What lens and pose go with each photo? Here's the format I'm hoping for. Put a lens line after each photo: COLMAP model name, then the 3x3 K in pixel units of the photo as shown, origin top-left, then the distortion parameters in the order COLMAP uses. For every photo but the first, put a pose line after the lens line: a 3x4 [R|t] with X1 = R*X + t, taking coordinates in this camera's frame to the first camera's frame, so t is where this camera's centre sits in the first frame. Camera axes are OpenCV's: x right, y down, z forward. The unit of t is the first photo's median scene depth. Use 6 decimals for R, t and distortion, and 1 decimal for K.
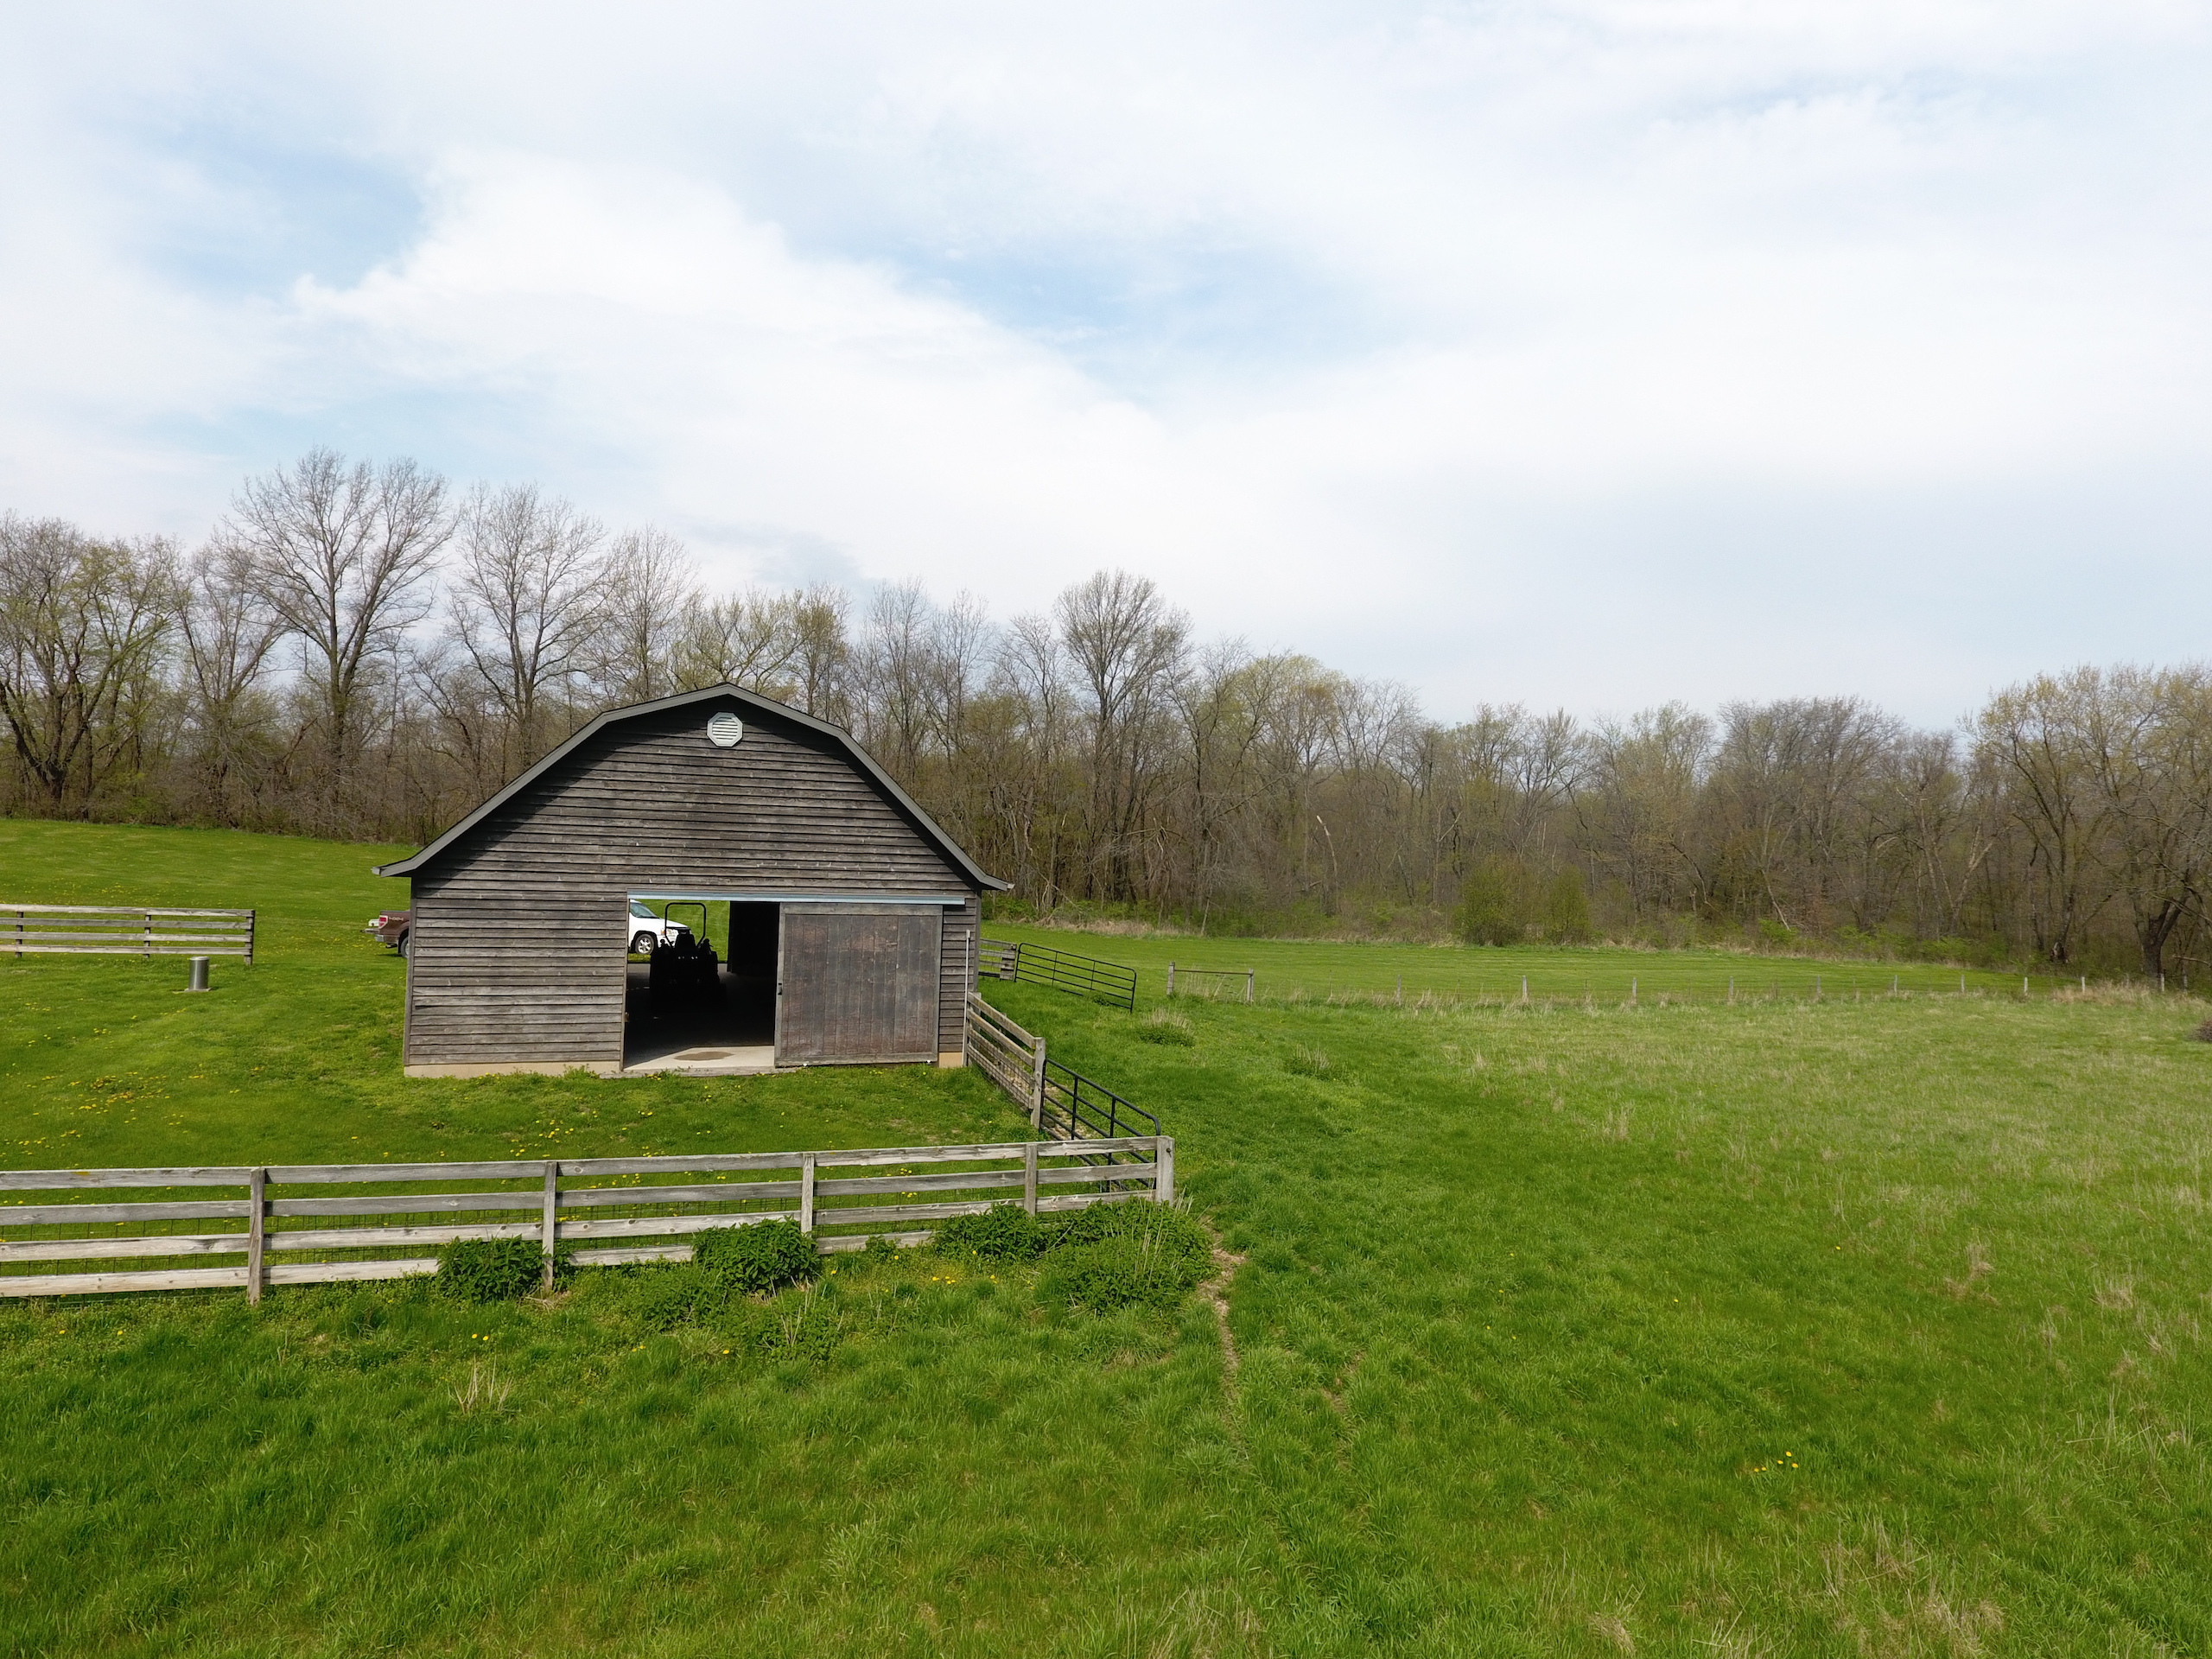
lens RADIAL K [[1292.3, 0, 1111.2], [0, 1292.3, 819.4], [0, 0, 1]] dist [0.002144, -0.003082]
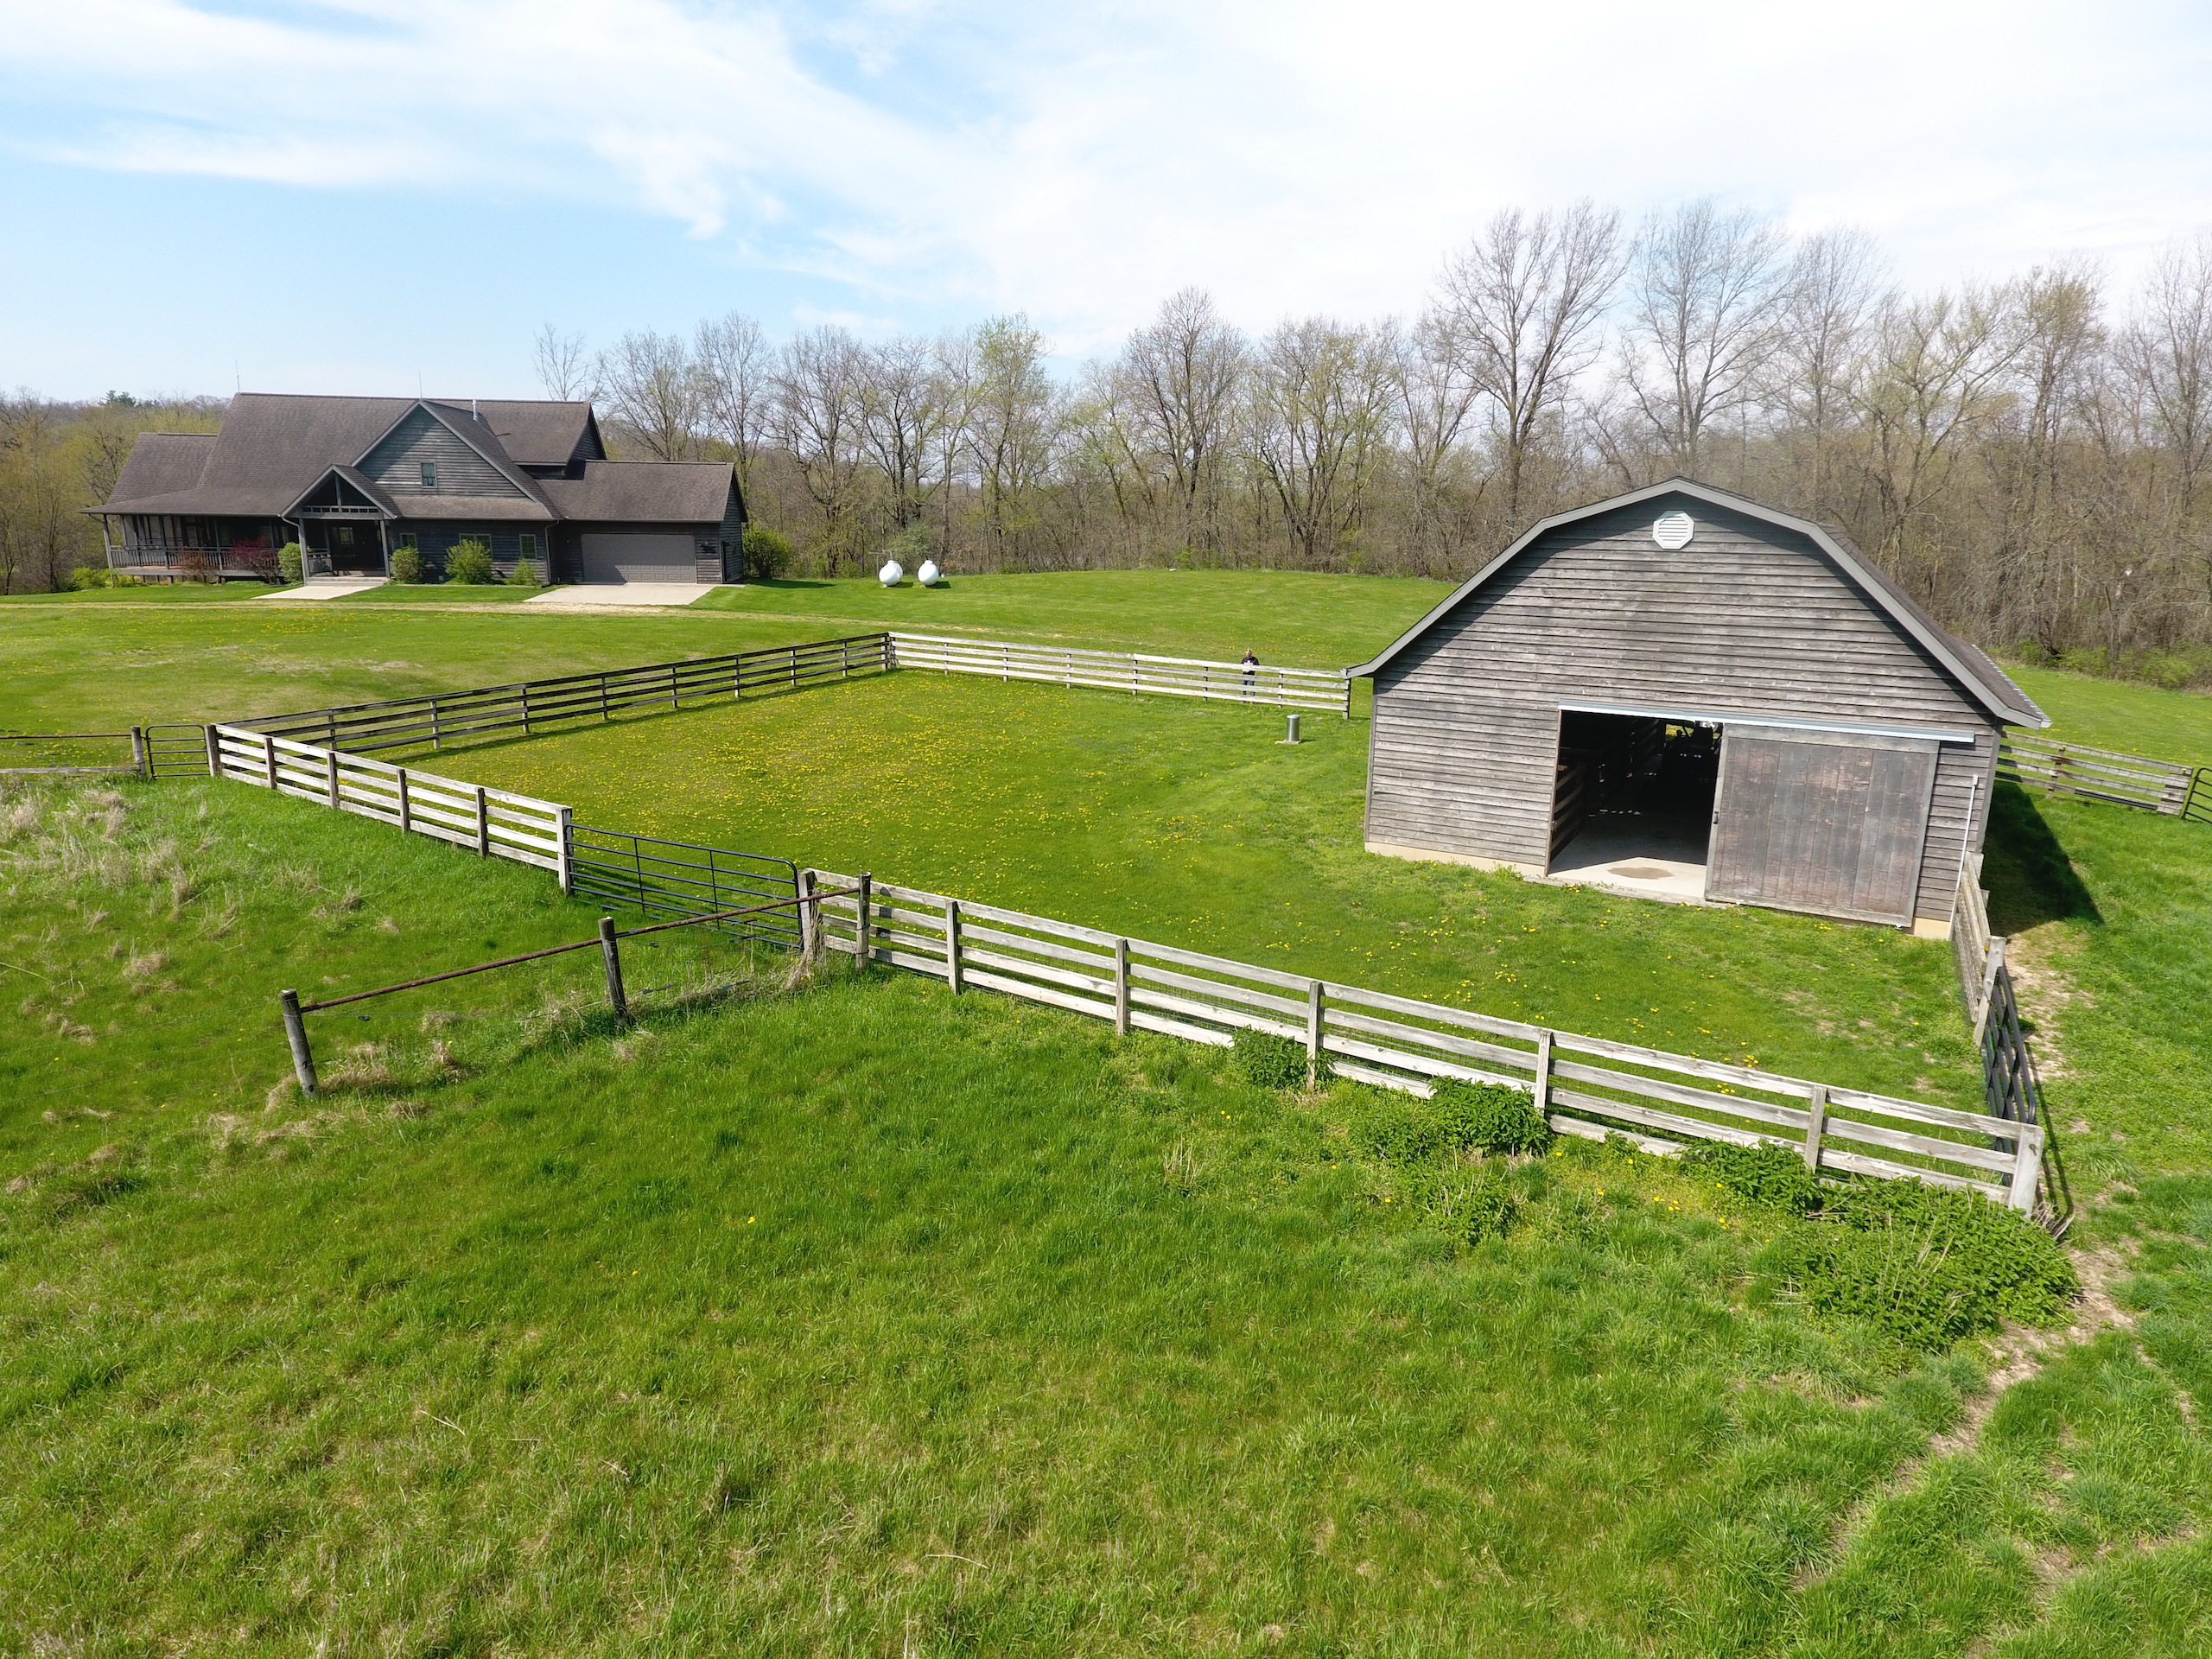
lens RADIAL K [[1292.3, 0, 1111.2], [0, 1292.3, 819.4], [0, 0, 1]] dist [0.002144, -0.003082]
pose [[0.637299, 0.144972, -0.756858, 0.169792], [0.017182, 0.979228, 0.202034, -0.062116], [0.770425, -0.141760, 0.621570, 0.107552]]
